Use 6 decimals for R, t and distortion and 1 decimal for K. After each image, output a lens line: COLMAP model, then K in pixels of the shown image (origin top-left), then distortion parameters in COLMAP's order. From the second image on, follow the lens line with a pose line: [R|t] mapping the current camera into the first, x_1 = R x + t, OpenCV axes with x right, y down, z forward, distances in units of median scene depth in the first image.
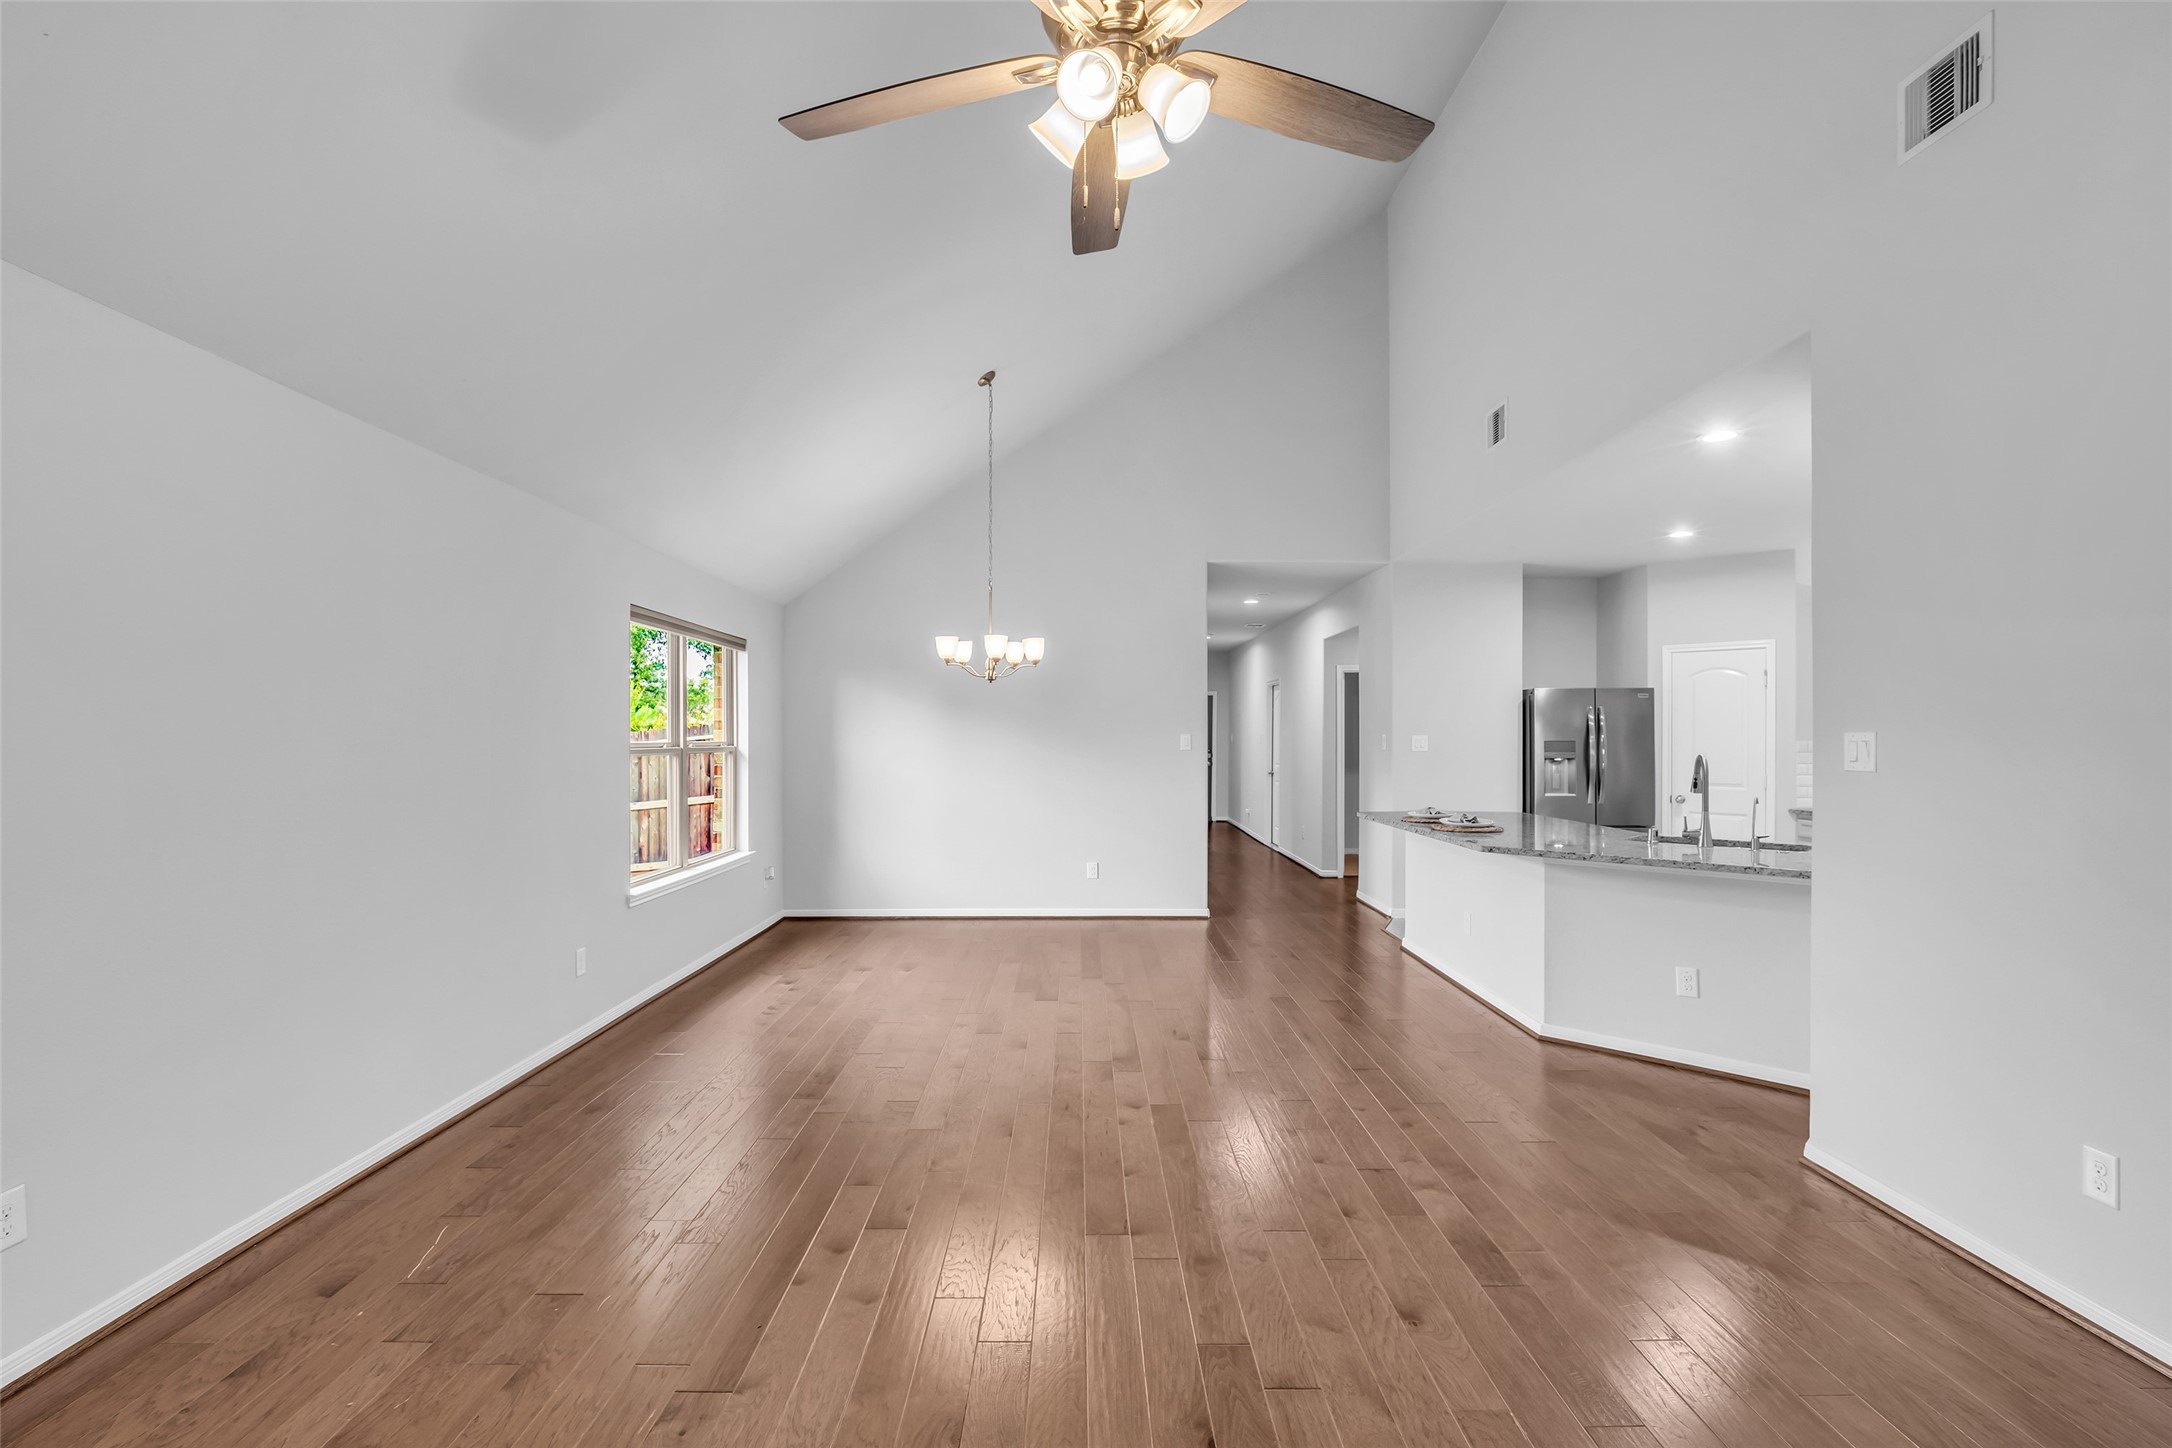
lens RADIAL K [[995.8, 0, 1070.8], [0, 995.8, 735.4], [0, 0, 1]] dist [-0.021927, 0.005293]
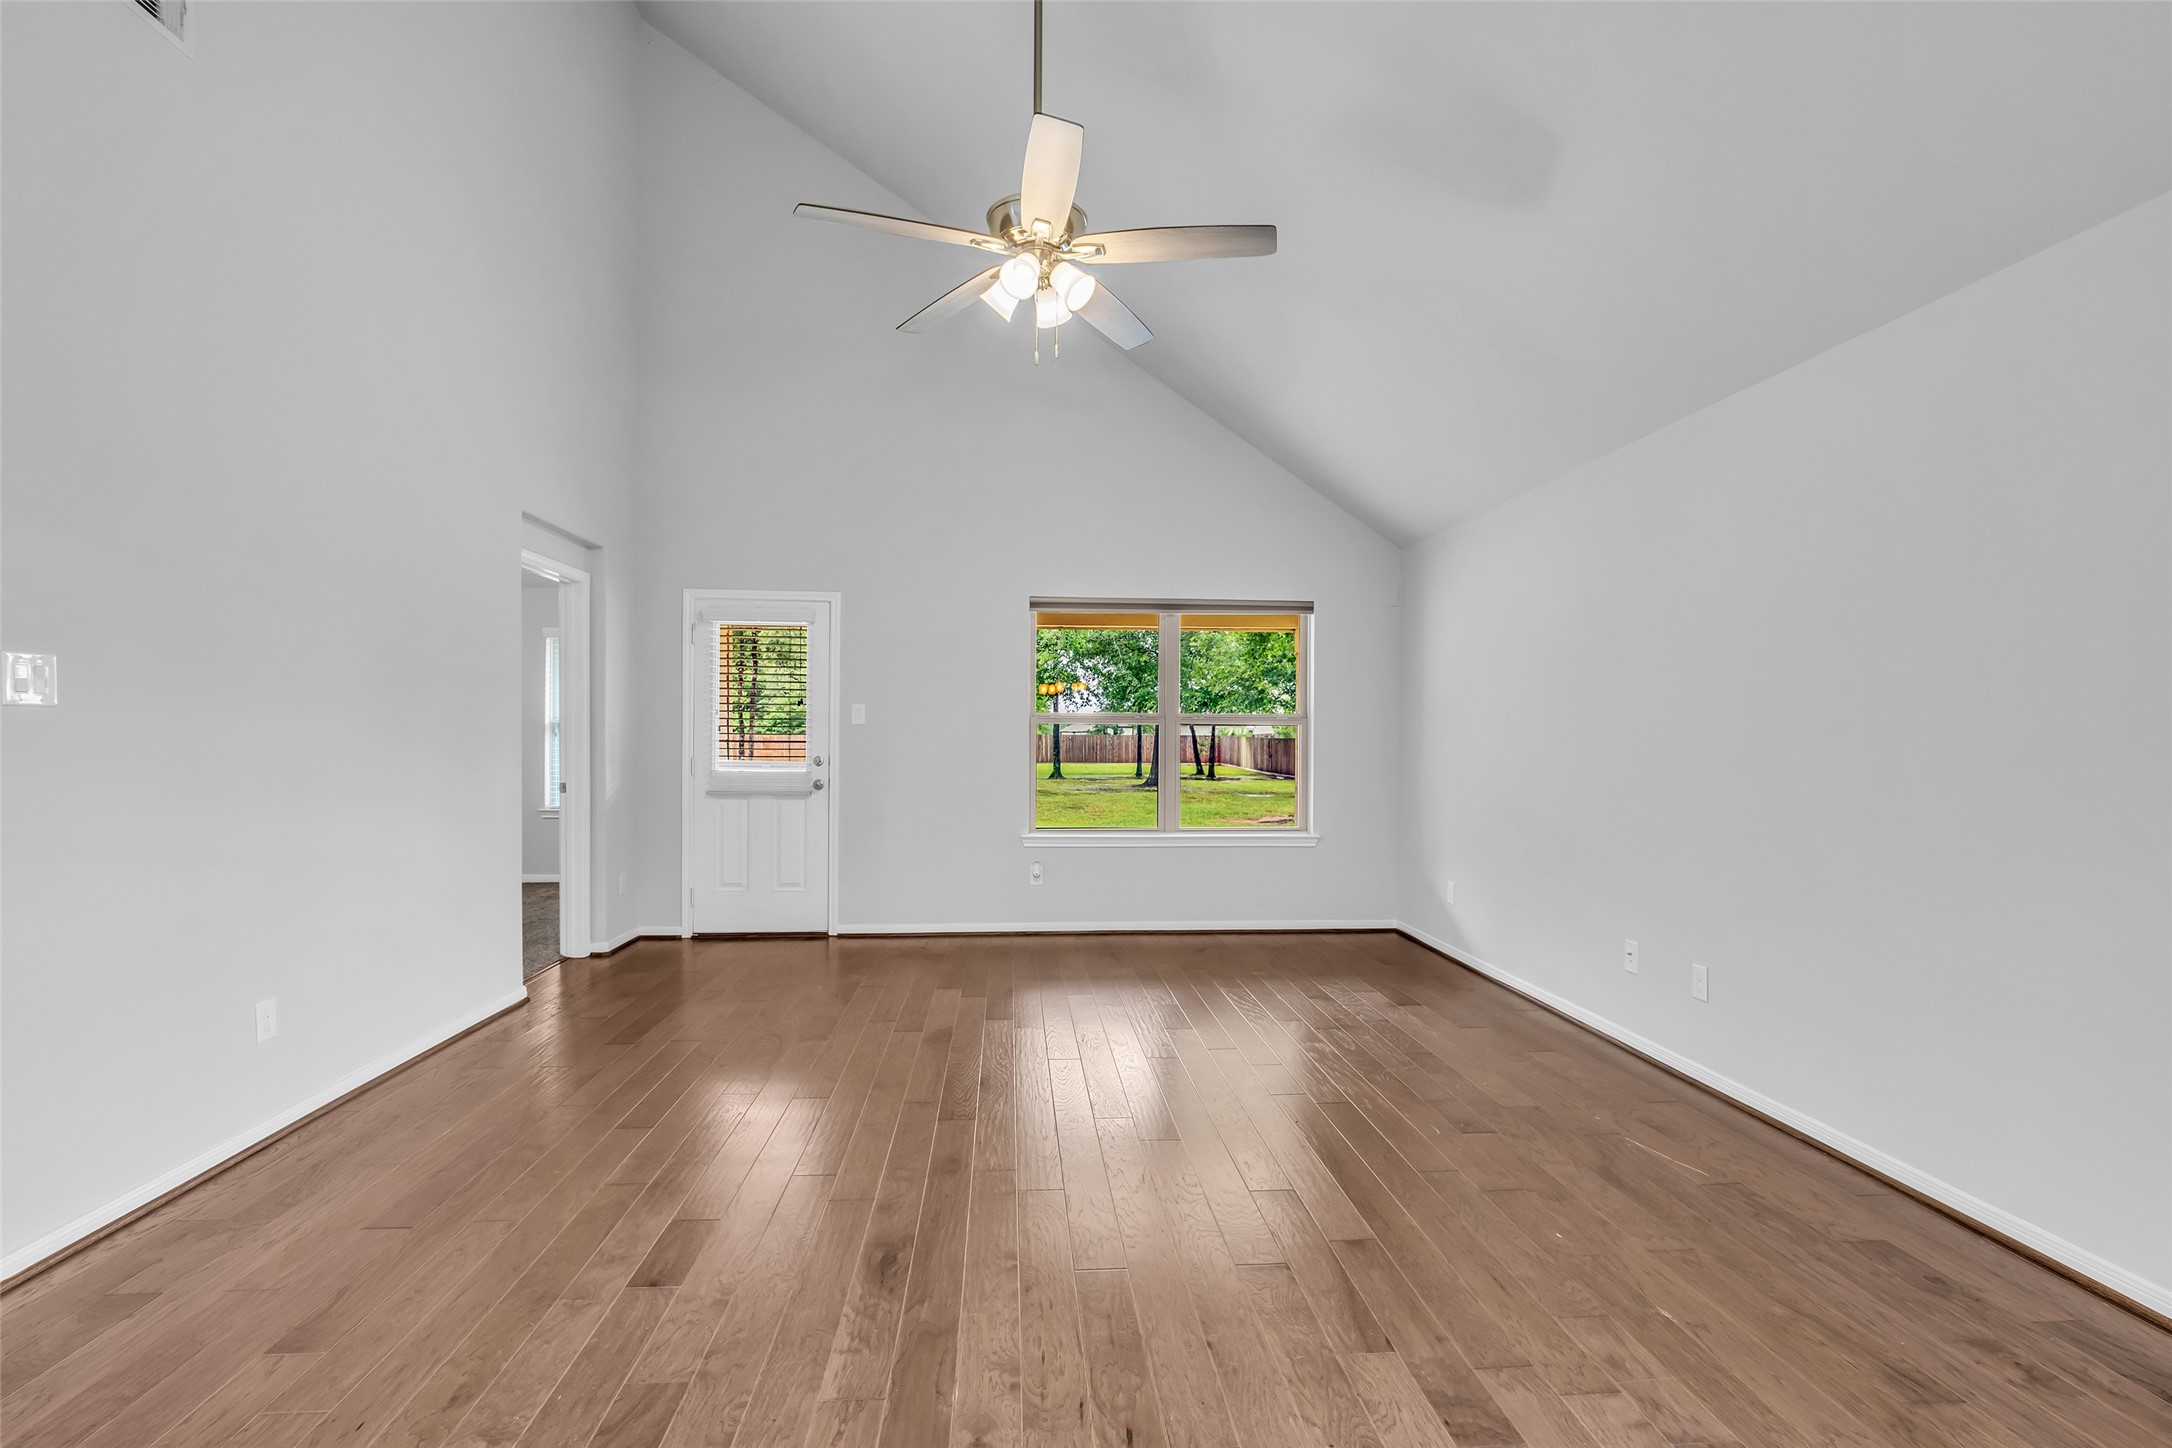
lens RADIAL K [[995.8, 0, 1069.7], [0, 995.8, 753.9], [0, 0, 1]] dist [-0.021927, 0.005293]
pose [[-0.997249, -0.005612, -0.073918, 0.033771], [-0.006879, 0.999834, 0.016890, 0.024616], [0.073810, 0.017352, -0.997121, 0.781933]]
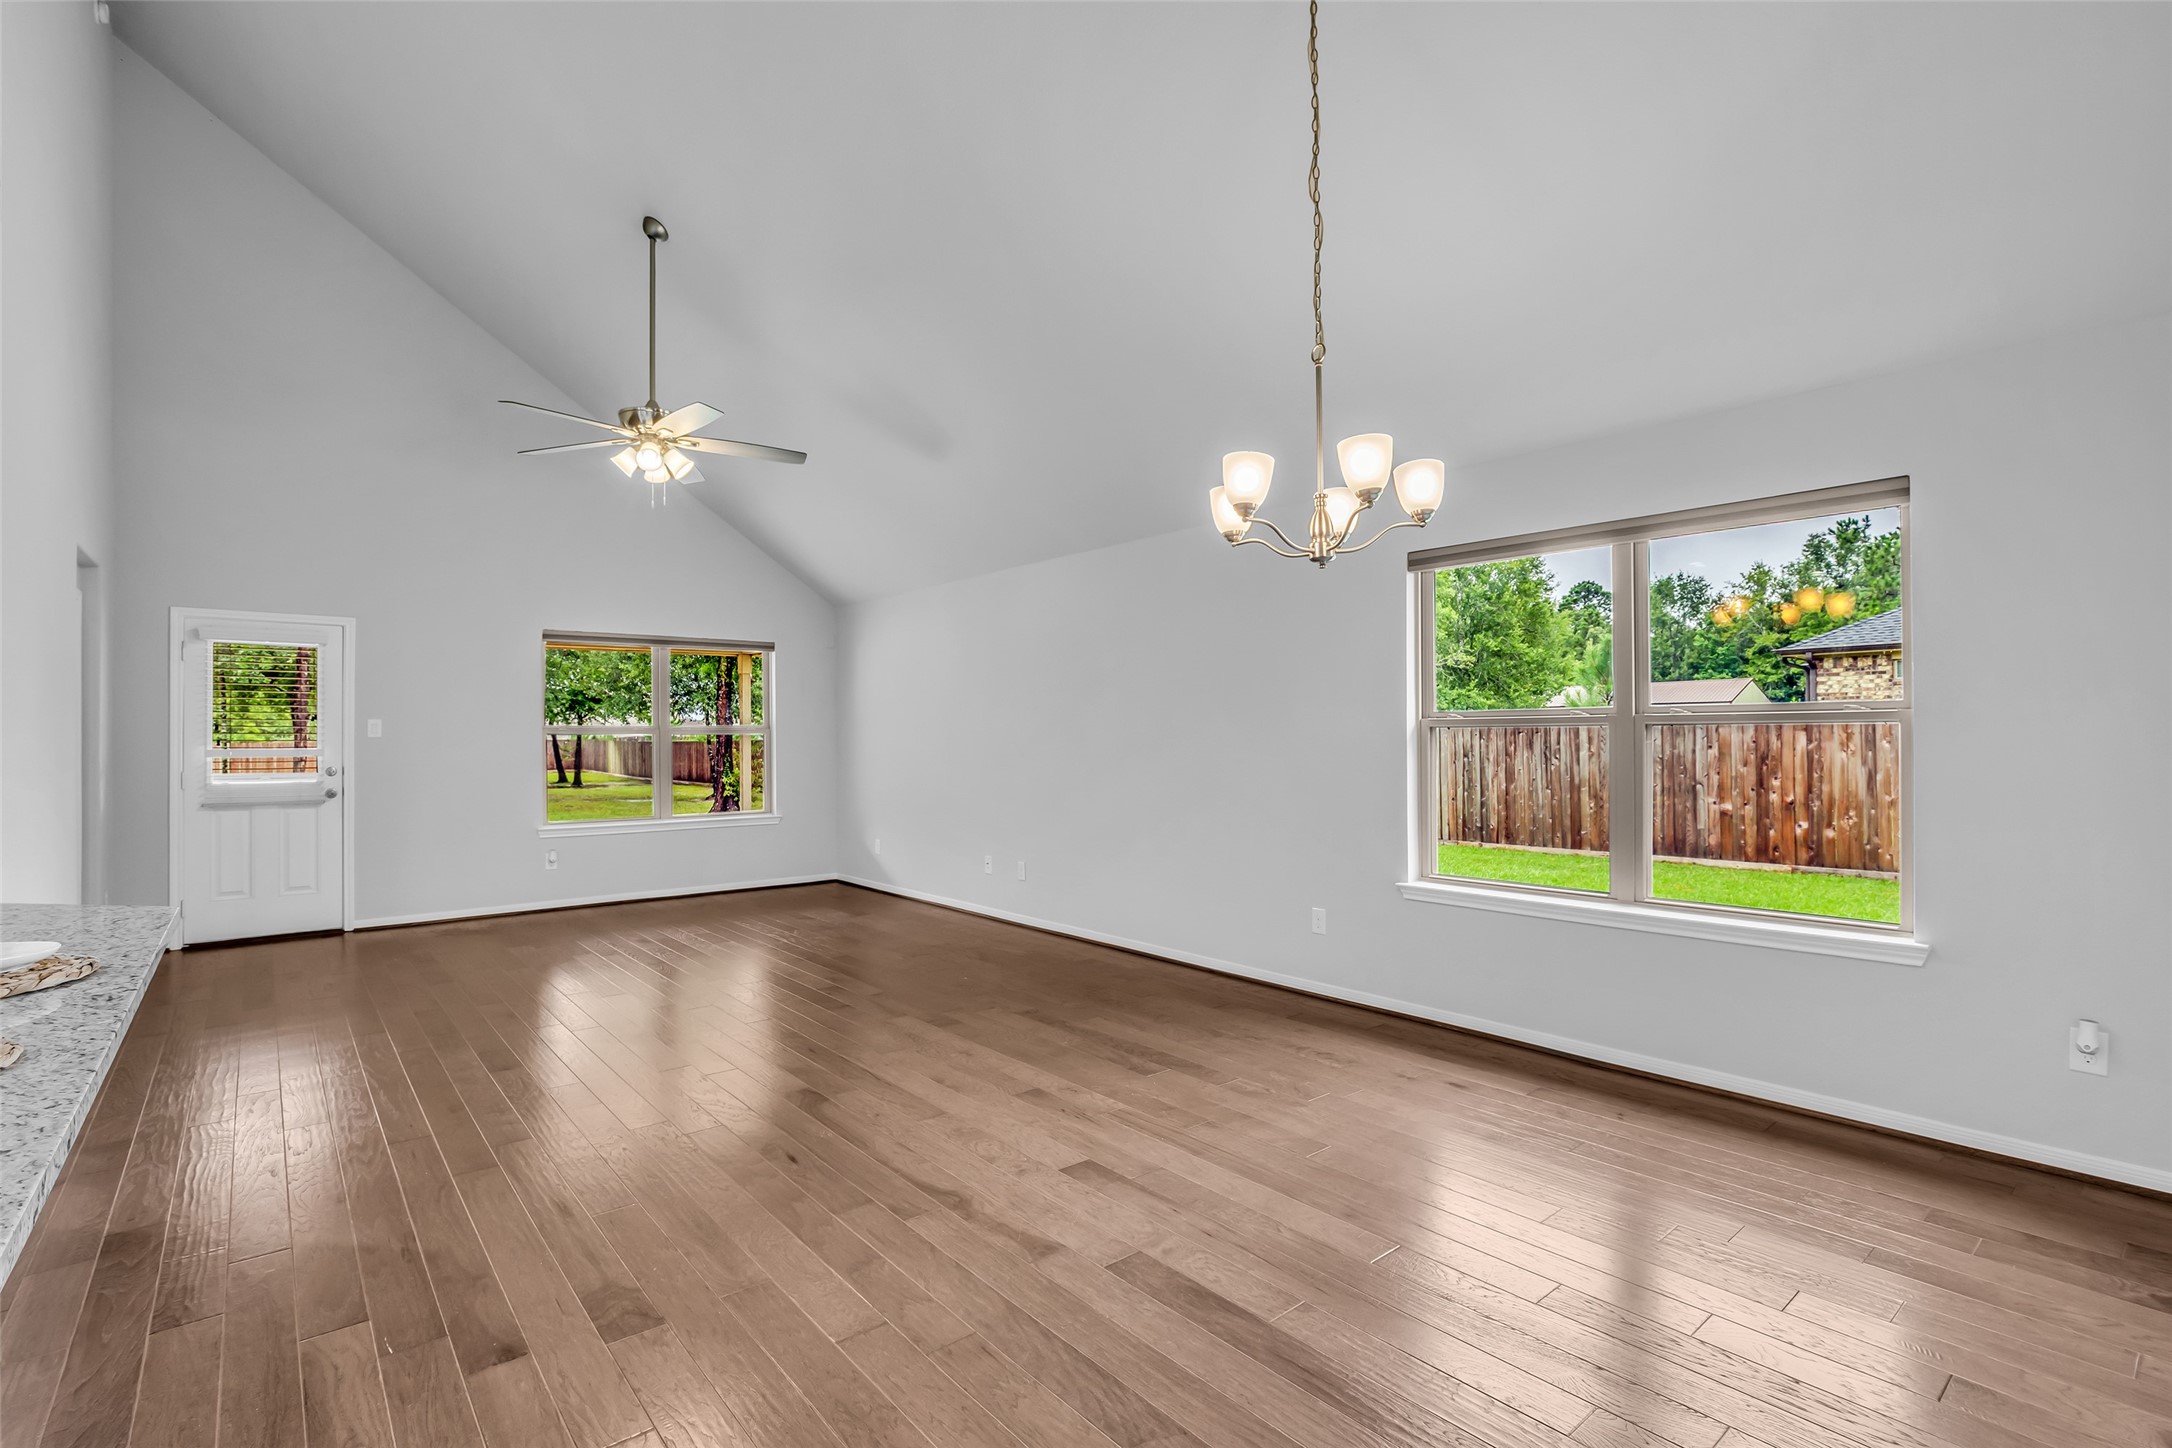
lens RADIAL K [[995.8, 0, 1080.3], [0, 995.8, 729.0], [0, 0, 1]] dist [-0.021927, 0.005293]
pose [[-0.766356, -0.000691, -0.642416, 0.249836], [0.007132, 0.999929, -0.009584, 0.020620], [0.642377, -0.011927, -0.766296, 1.081706]]
